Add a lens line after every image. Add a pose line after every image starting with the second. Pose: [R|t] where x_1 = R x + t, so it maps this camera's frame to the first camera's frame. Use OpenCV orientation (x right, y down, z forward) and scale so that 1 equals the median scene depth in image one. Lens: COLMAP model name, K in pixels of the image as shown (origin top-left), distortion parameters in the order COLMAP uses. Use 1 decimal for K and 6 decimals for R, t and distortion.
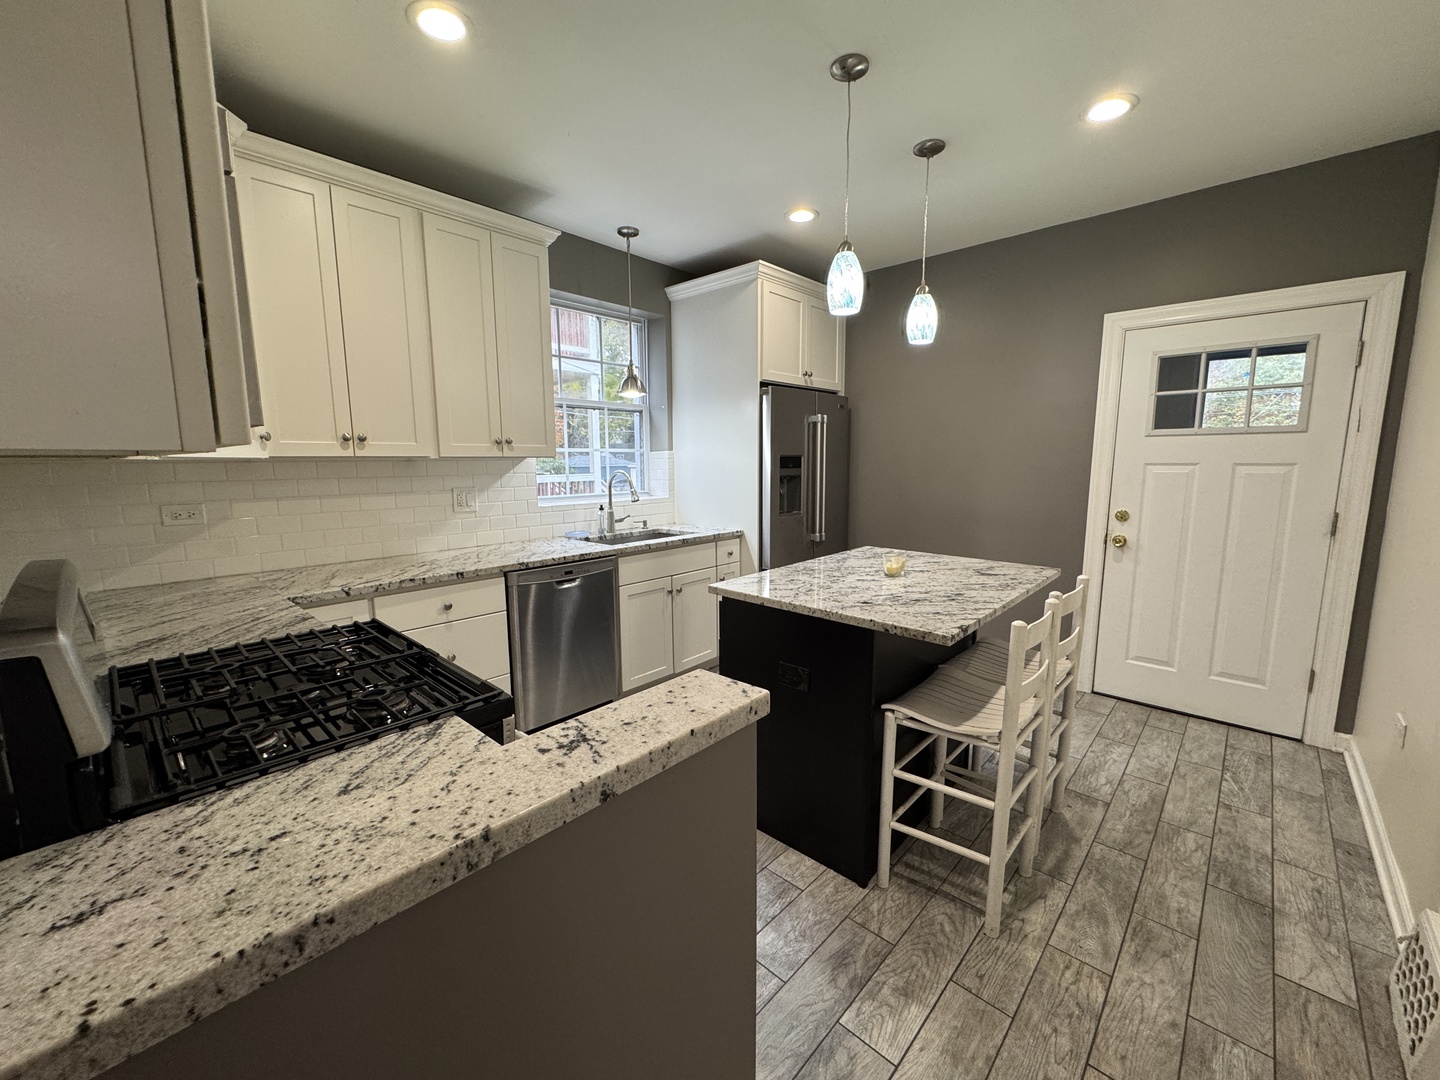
lens RADIAL K [[576.2, 0, 716.6], [0, 576.2, 539.6], [0, 0, 1]] dist [-0.004210, -0.000417]
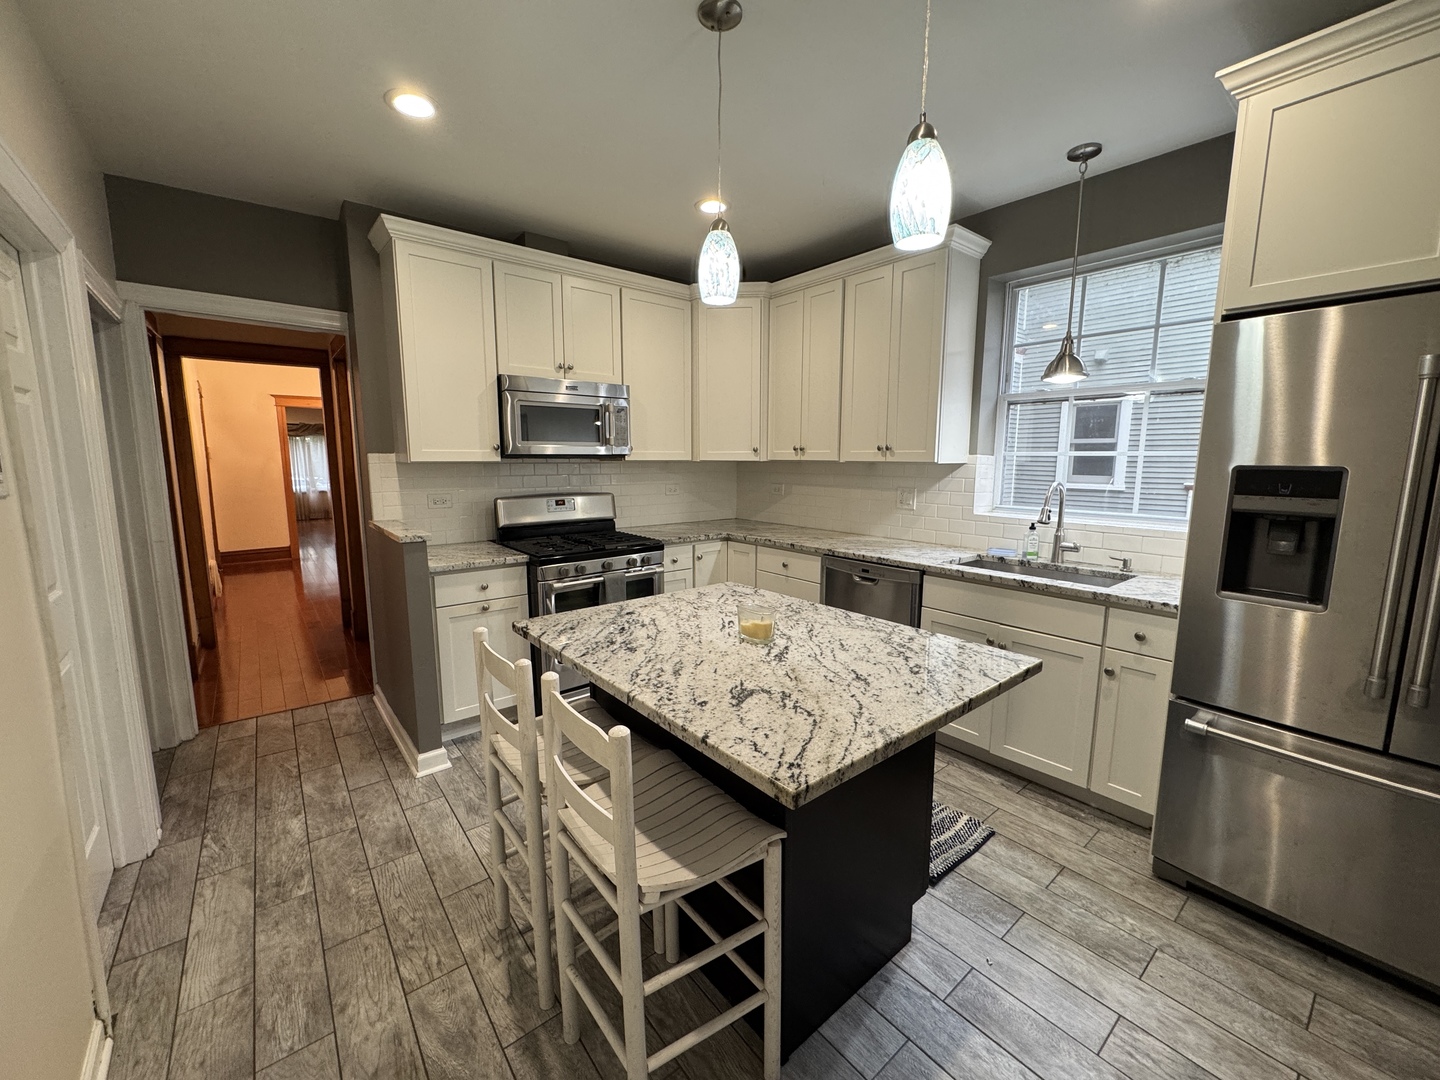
lens RADIAL K [[576.2, 0, 716.6], [0, 576.2, 539.6], [0, 0, 1]] dist [-0.004210, -0.000417]
pose [[-0.141658, 0.147790, -0.978821, 0.963229], [-0.139639, 0.975922, 0.167561, -0.164444], [0.980017, 0.160418, -0.117609, 0.995209]]
